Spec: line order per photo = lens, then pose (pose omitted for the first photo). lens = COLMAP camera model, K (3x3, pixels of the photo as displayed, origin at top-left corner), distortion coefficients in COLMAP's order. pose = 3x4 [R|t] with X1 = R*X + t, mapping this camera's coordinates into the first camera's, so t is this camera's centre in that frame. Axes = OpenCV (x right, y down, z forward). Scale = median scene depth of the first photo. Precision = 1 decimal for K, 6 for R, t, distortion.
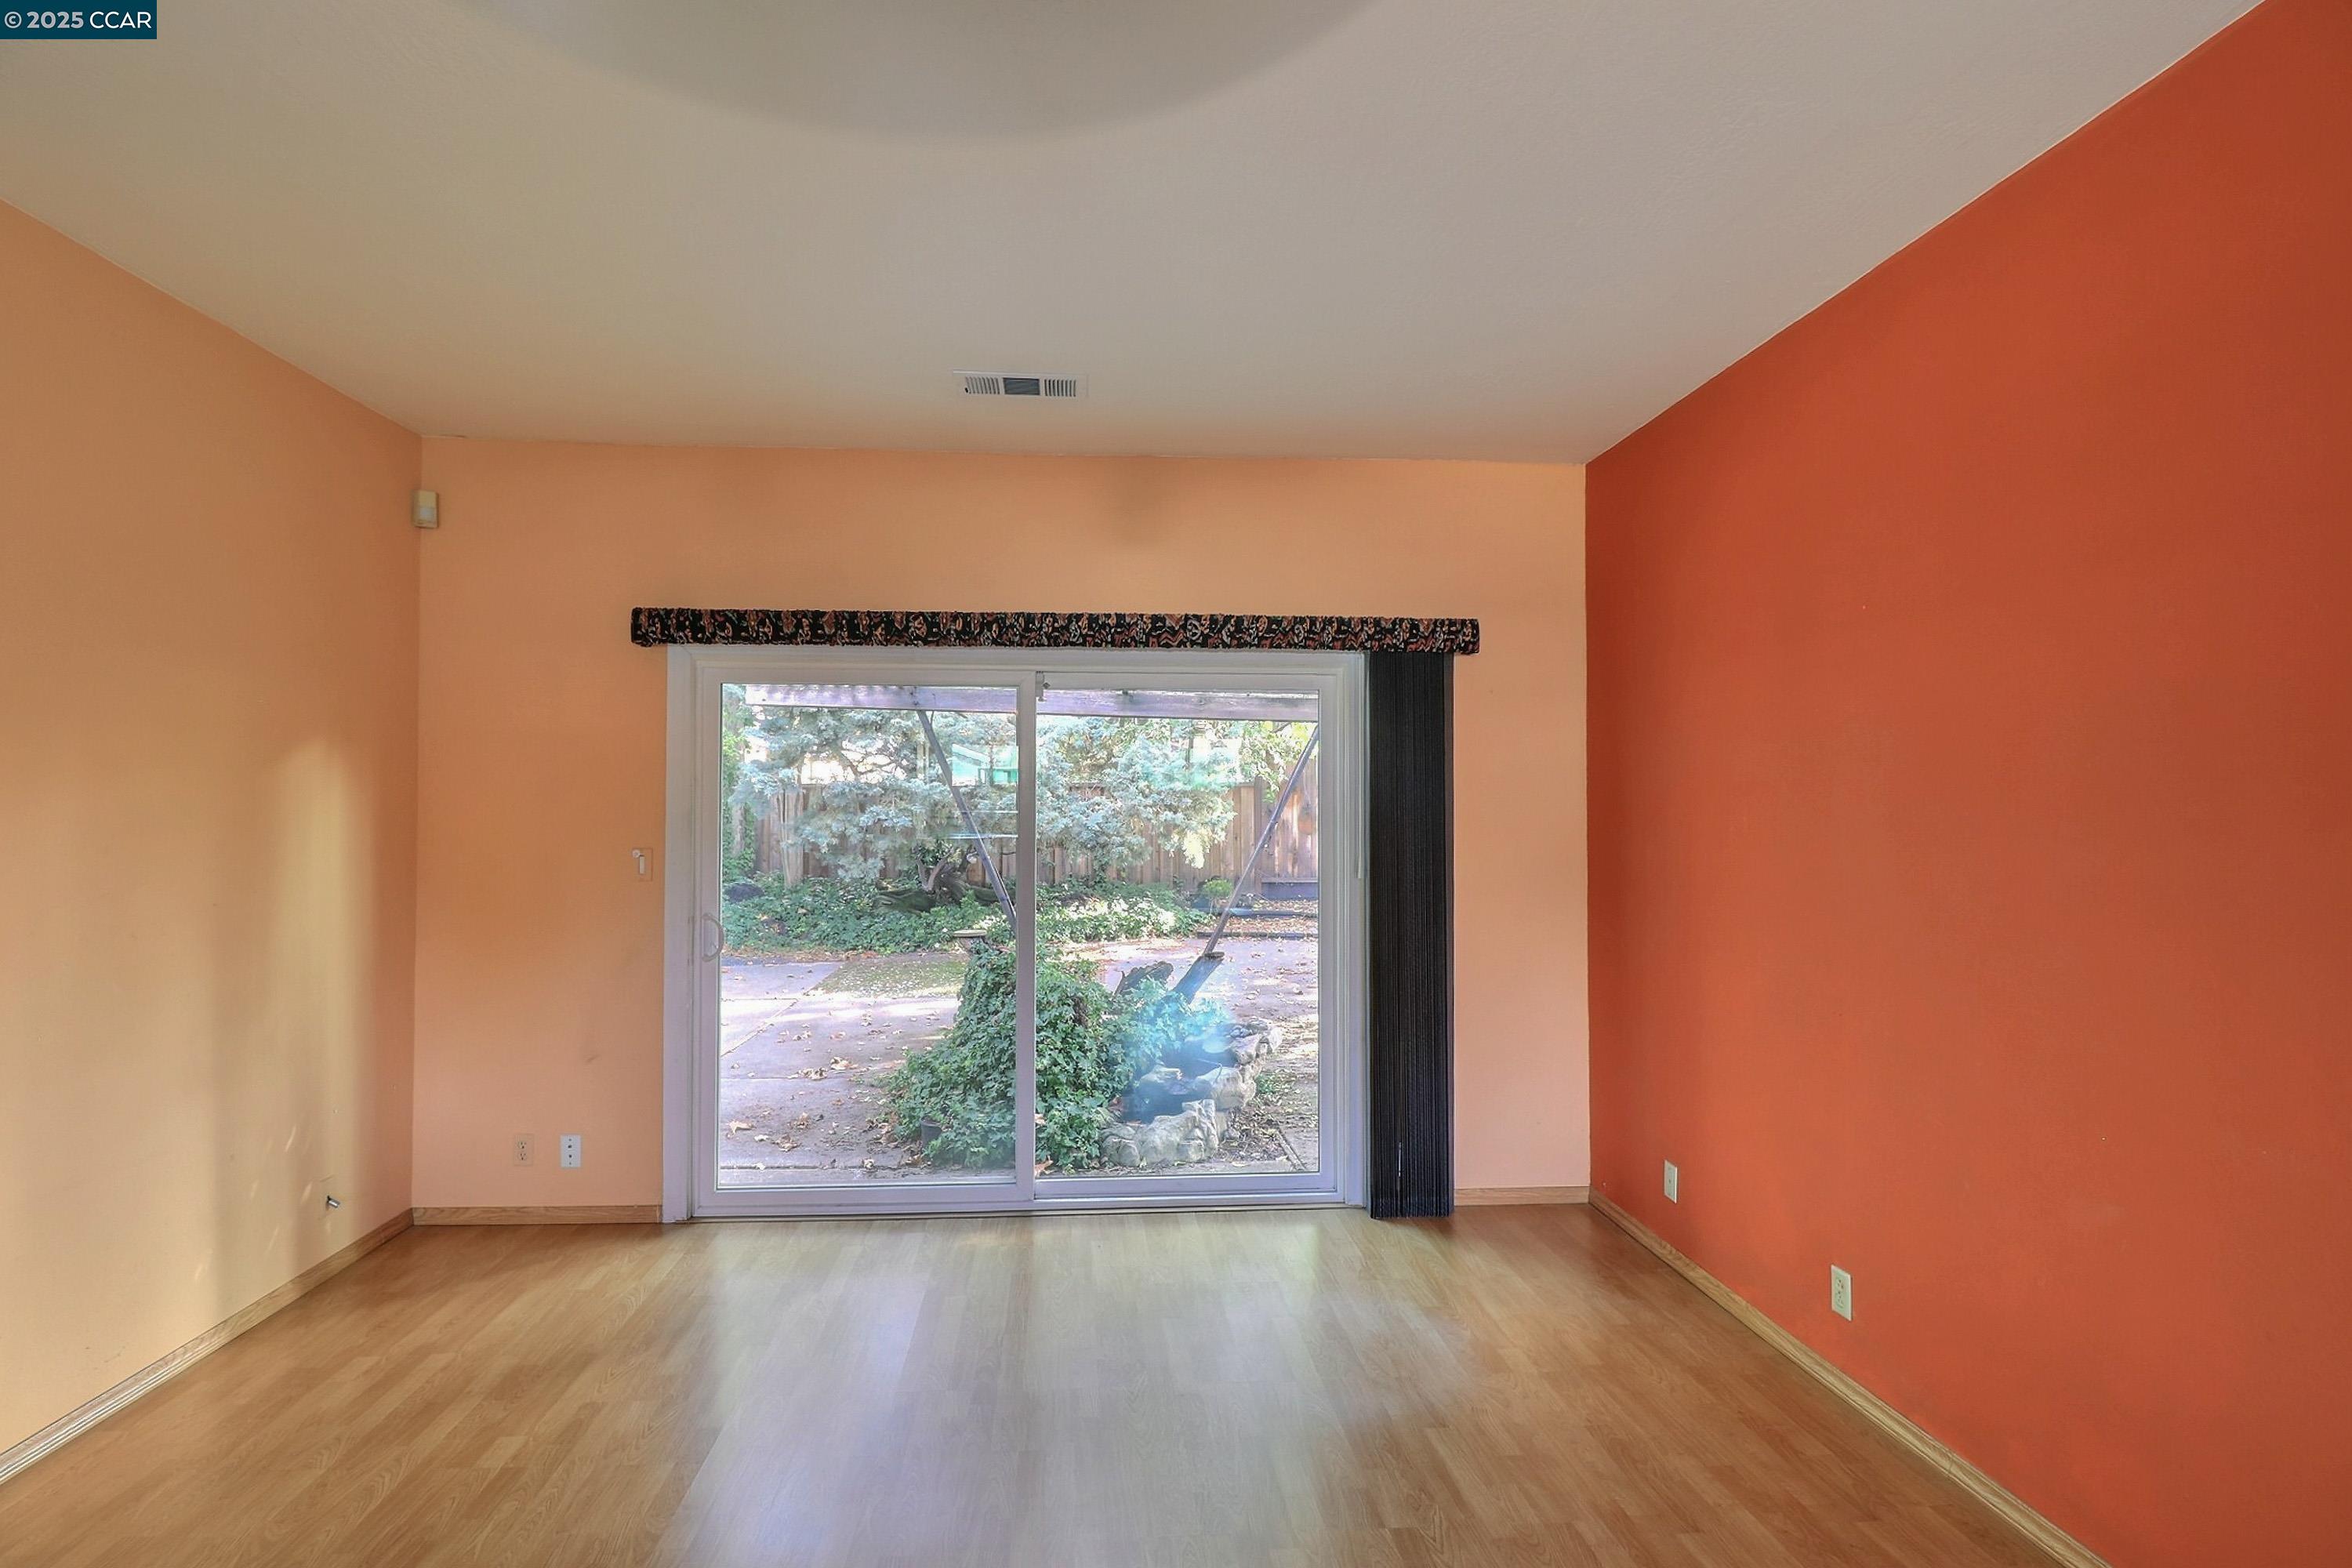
lens RADIAL K [[1113.9, 0, 1147.0], [0, 1113.9, 786.2], [0, 0, 1]] dist [0.001887, -0.010083]
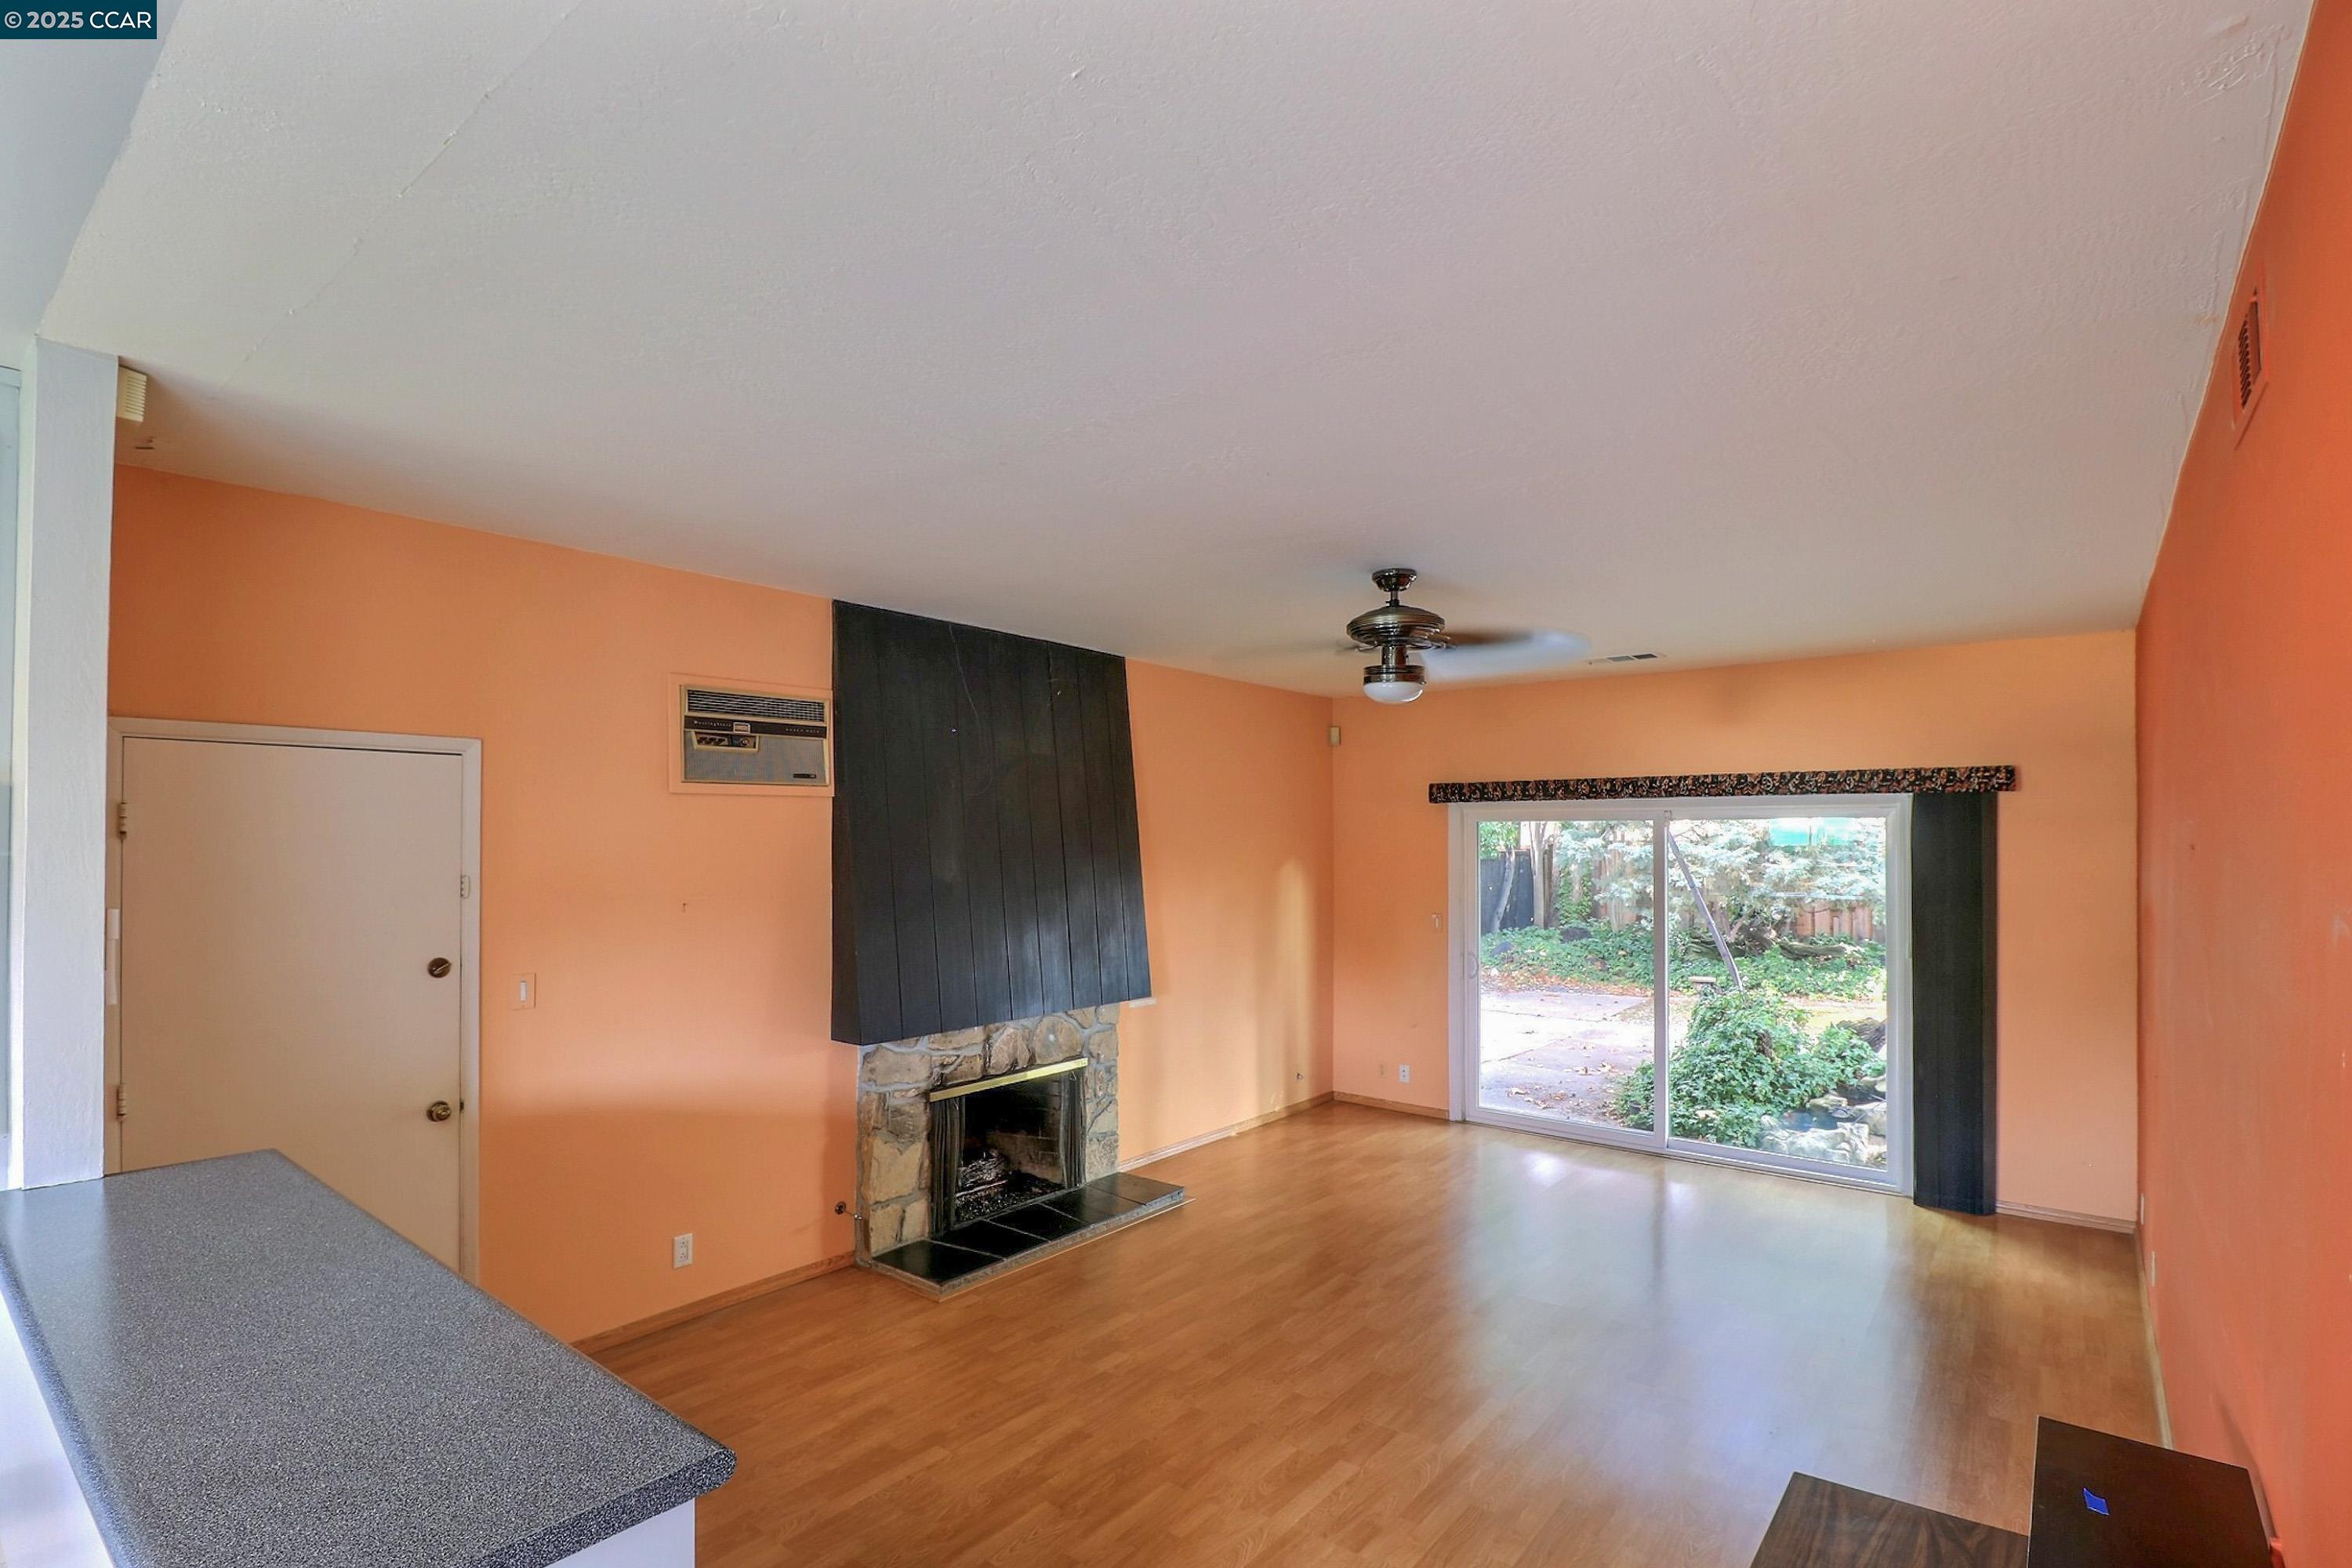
lens RADIAL K [[1110.9, 0, 1162.8], [0, 1110.9, 827.1], [0, 0, 1]] dist [0.001212, -0.000333]
pose [[0.731534, -0.009203, -0.681743, 0.459304], [0.012305, 0.999924, -0.000295, -0.090350], [0.681694, -0.008173, 0.731591, -0.635087]]
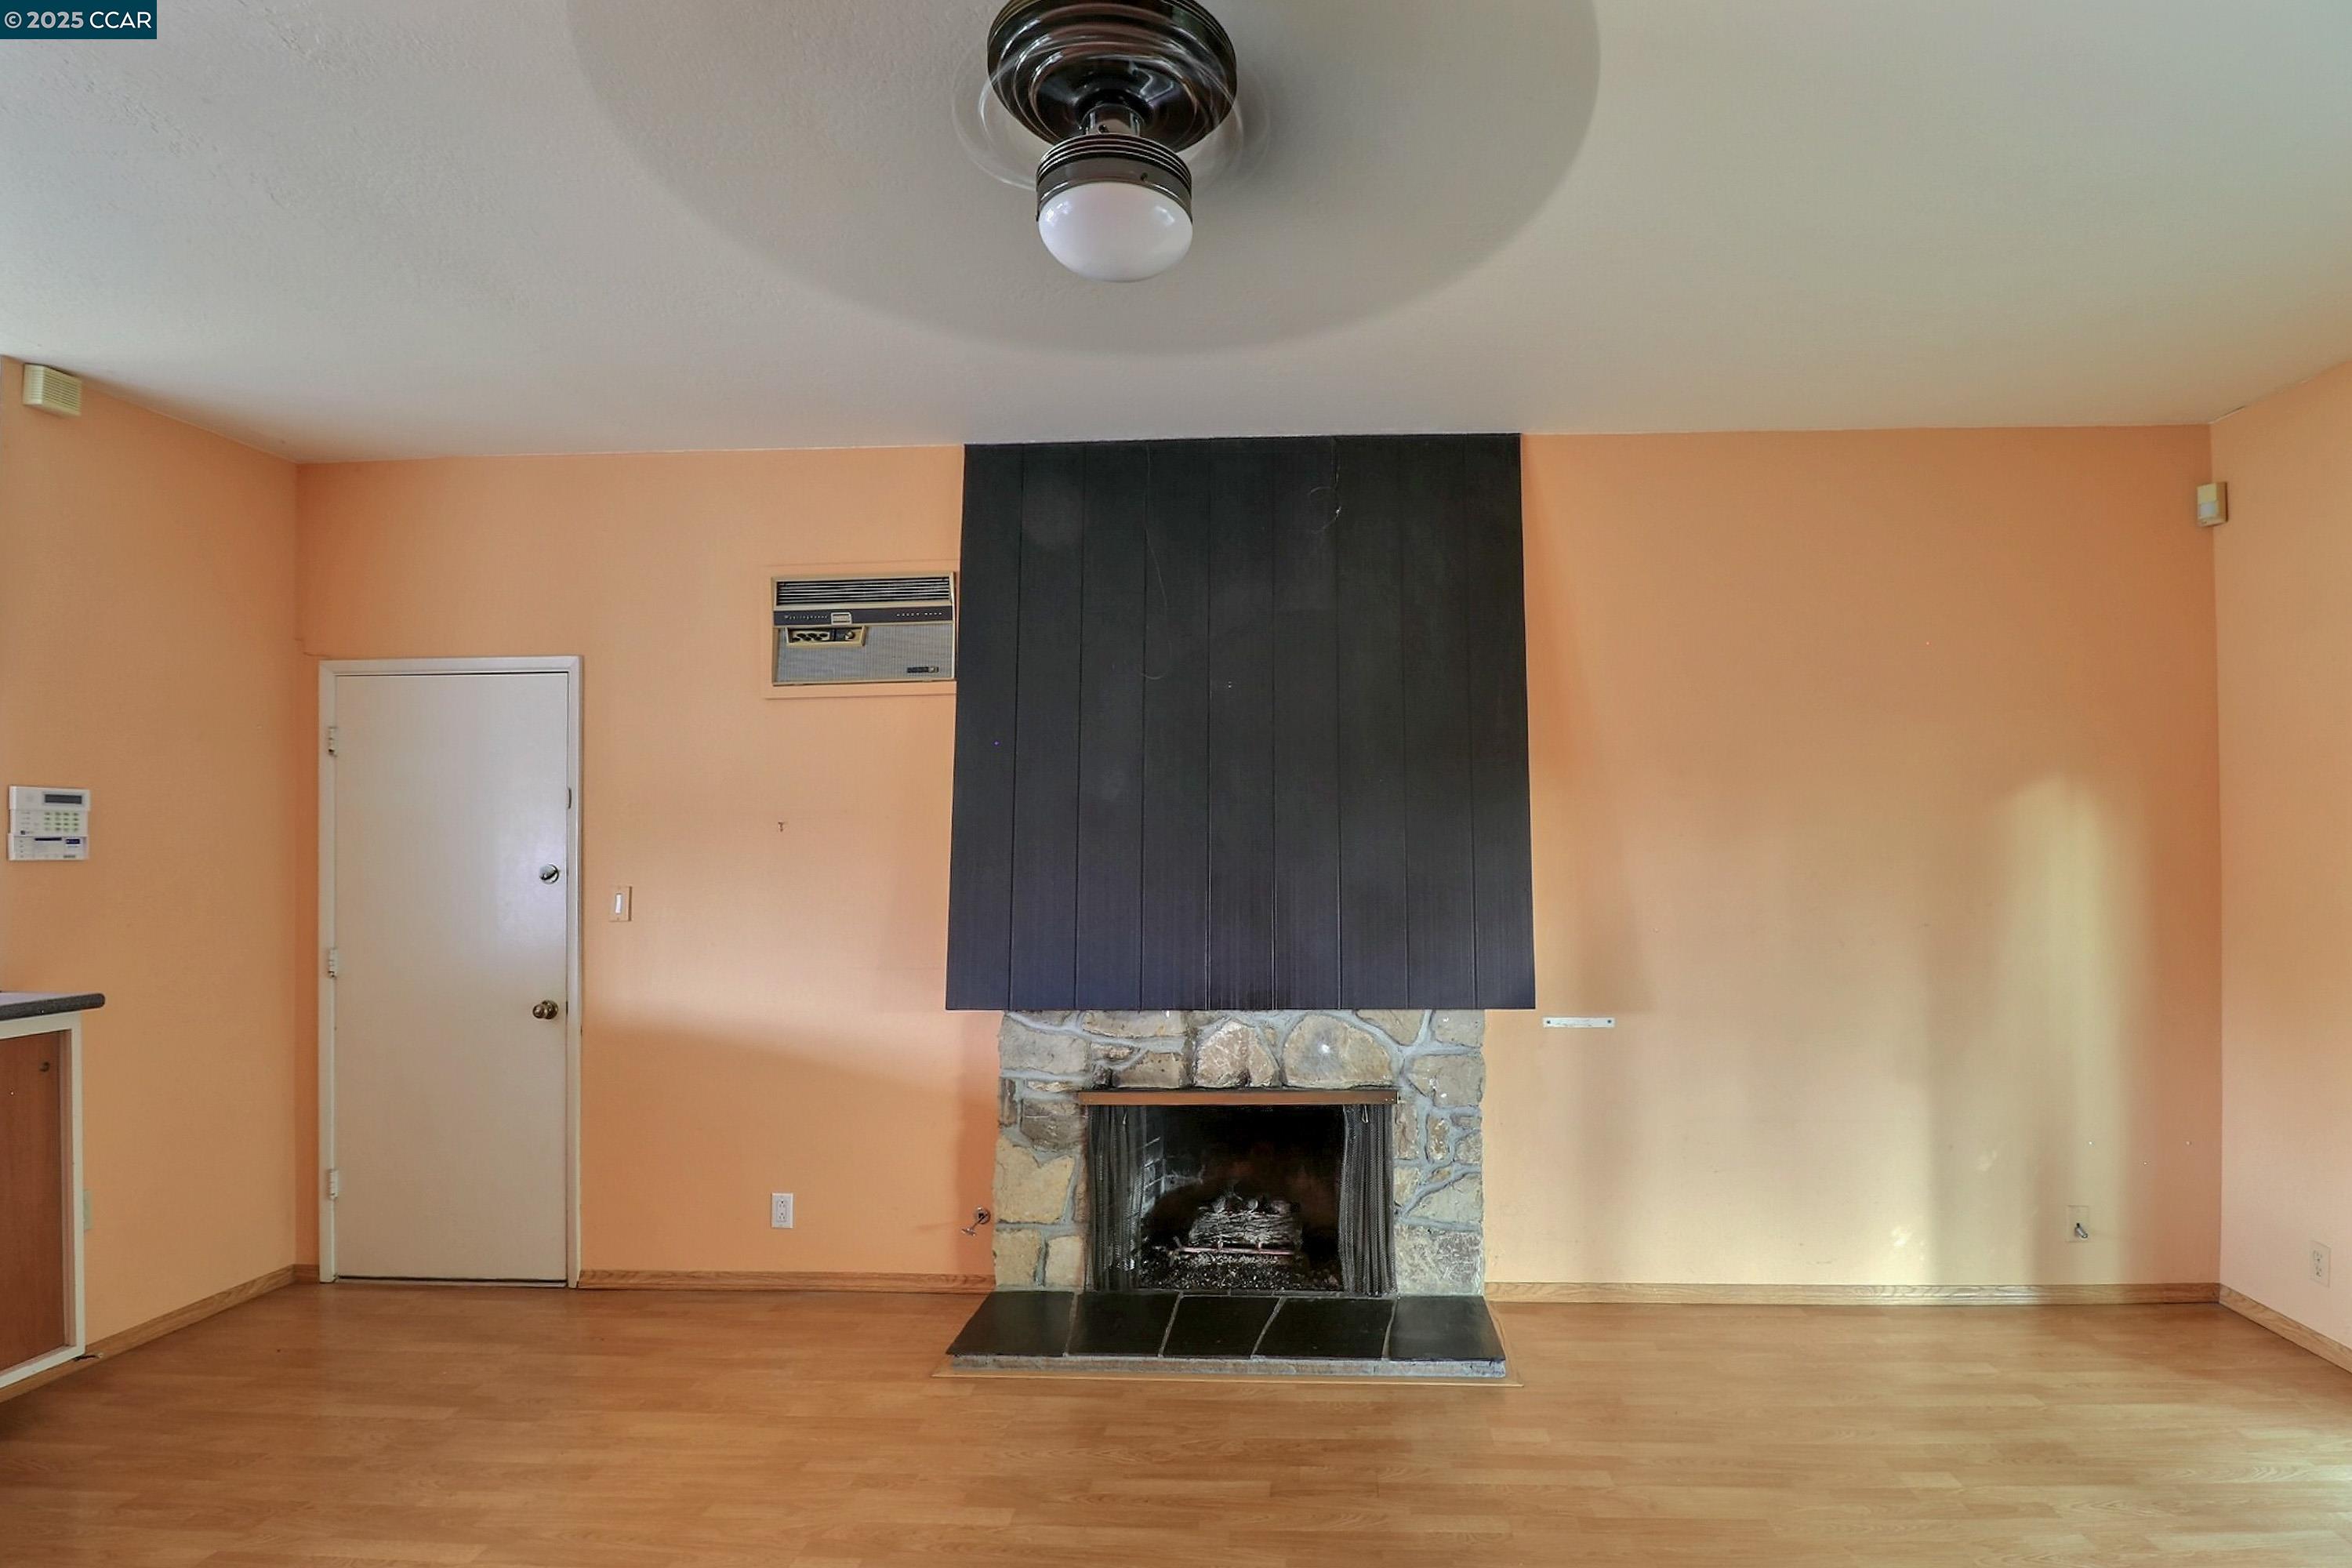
lens RADIAL K [[1137.2, 0, 1255.1], [0, 1137.2, 836.2], [0, 0, 1]] dist [0.001787, -0.013519]
pose [[-0.103440, -0.006522, -0.994614, 0.322985], [0.025132, 0.999642, -0.009169, 0.007109], [0.994318, -0.025945, -0.103239, 0.325908]]
